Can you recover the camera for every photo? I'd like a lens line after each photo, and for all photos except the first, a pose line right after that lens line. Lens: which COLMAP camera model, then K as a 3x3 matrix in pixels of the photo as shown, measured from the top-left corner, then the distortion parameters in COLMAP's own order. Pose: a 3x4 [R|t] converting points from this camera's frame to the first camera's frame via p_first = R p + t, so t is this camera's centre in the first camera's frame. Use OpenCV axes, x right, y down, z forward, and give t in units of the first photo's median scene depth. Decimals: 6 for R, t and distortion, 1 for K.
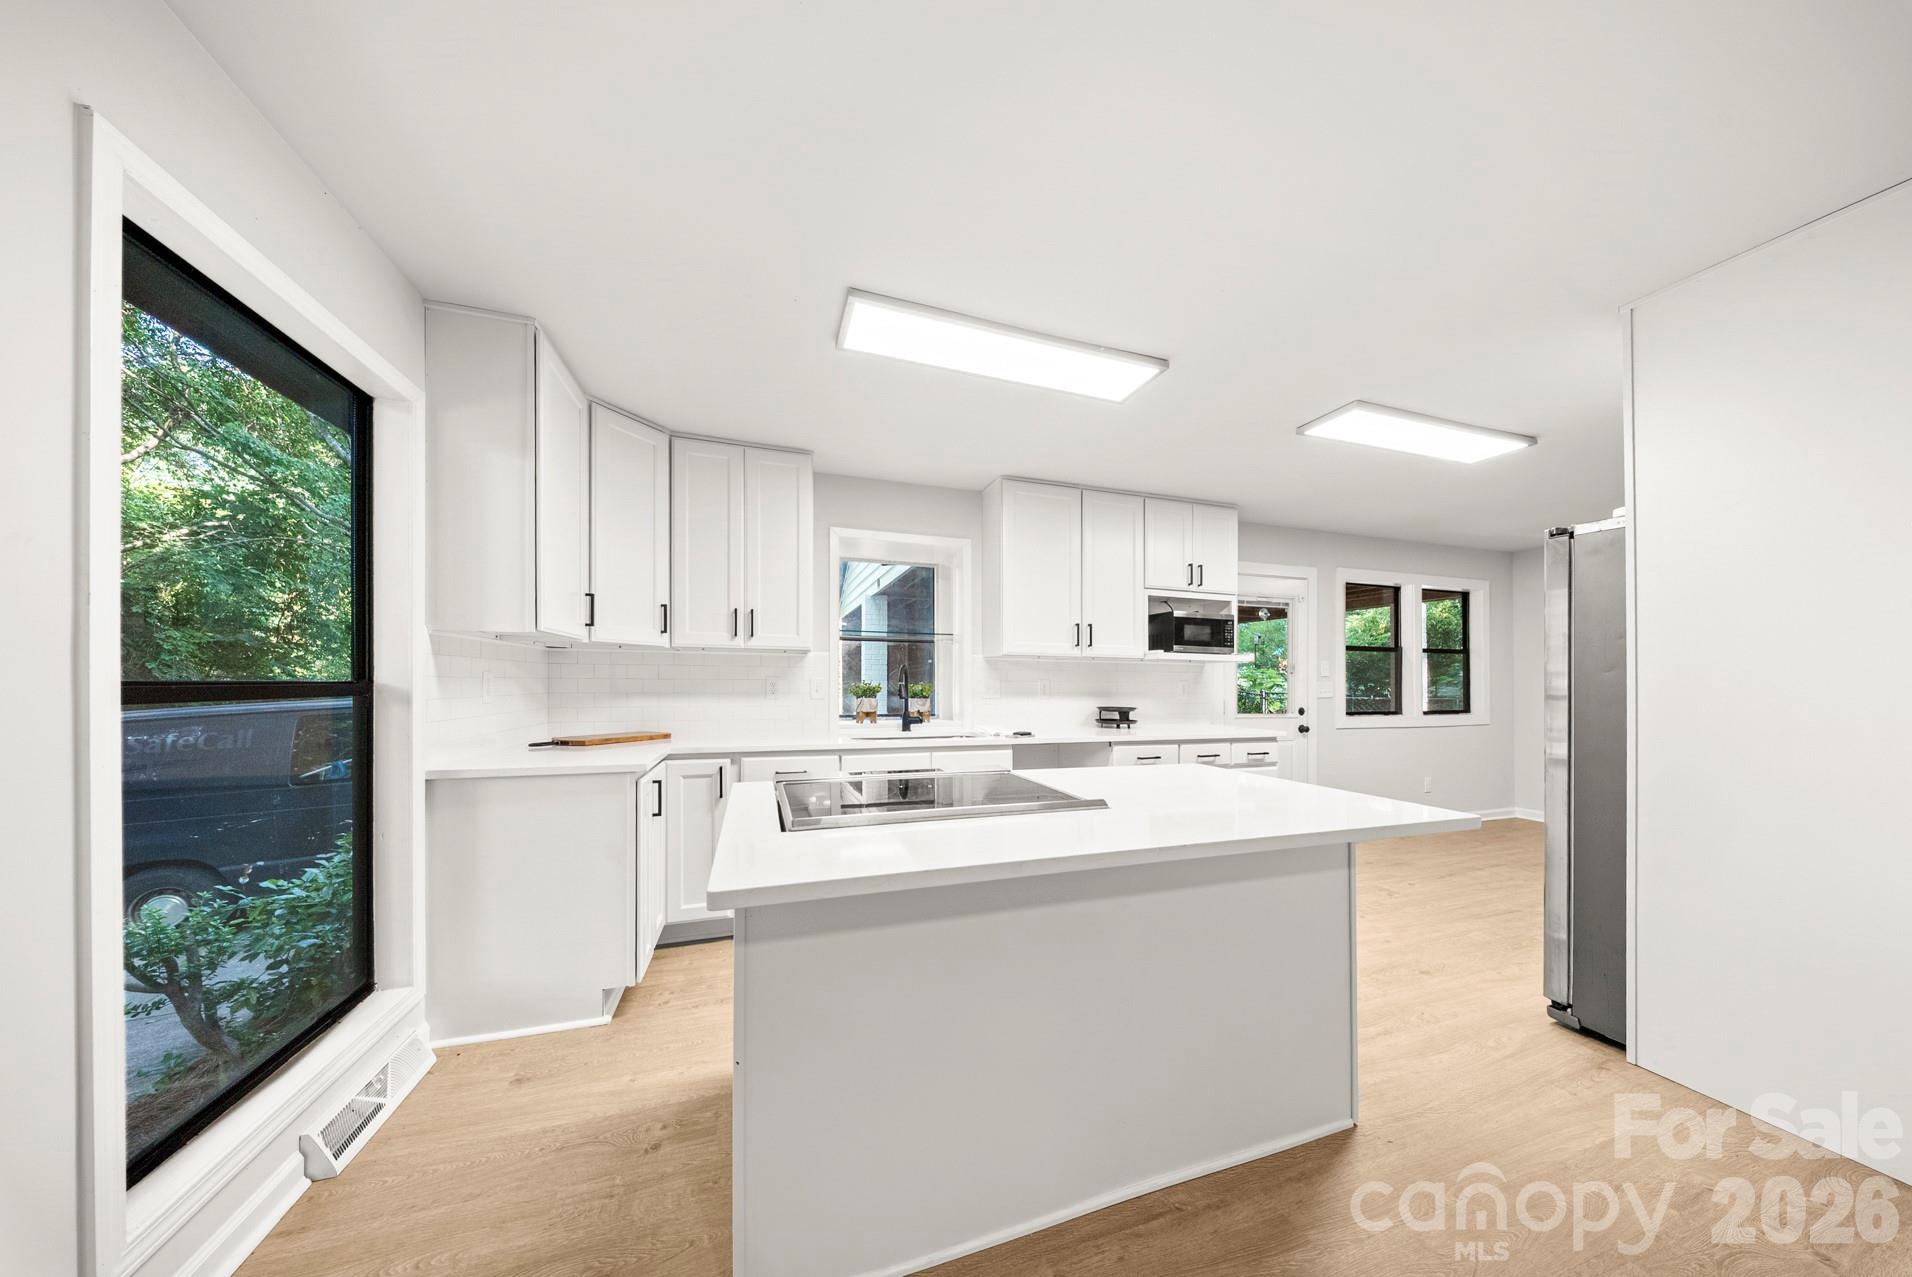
lens RADIAL K [[575.8, 0, 939.7], [0, 575.8, 691.5], [0, 0, 1]] dist [-0.004544, -0.000908]
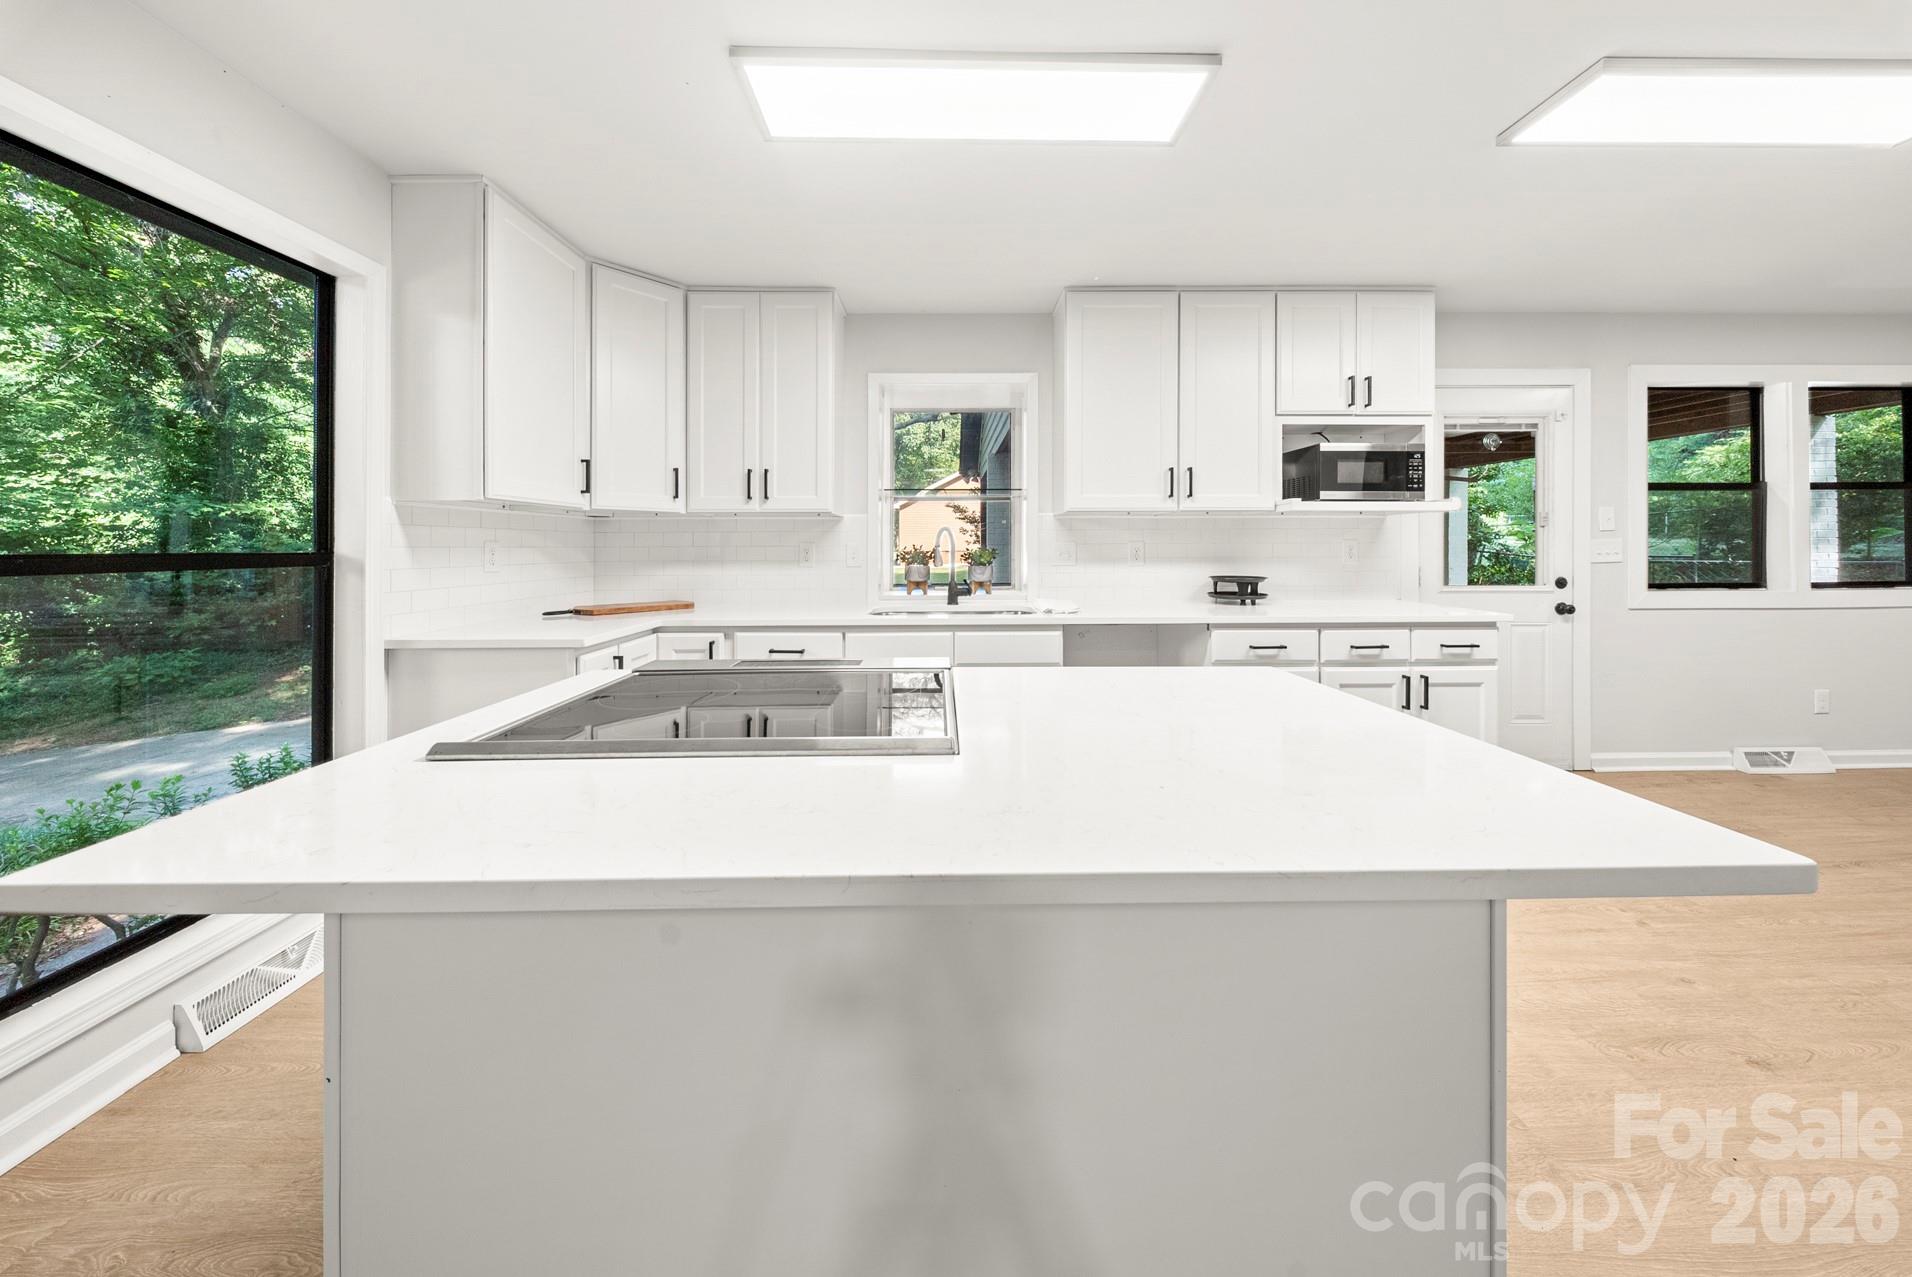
lens RADIAL K [[575.8, 0, 950.1], [0, 575.8, 558.4], [0, 0, 1]] dist [-0.004544, -0.000908]
pose [[0.953058, -0.005845, -0.302730, 0.191184], [0.006873, 0.999974, 0.002331, -0.000809], [0.302709, -0.004302, 0.953073, 0.180633]]
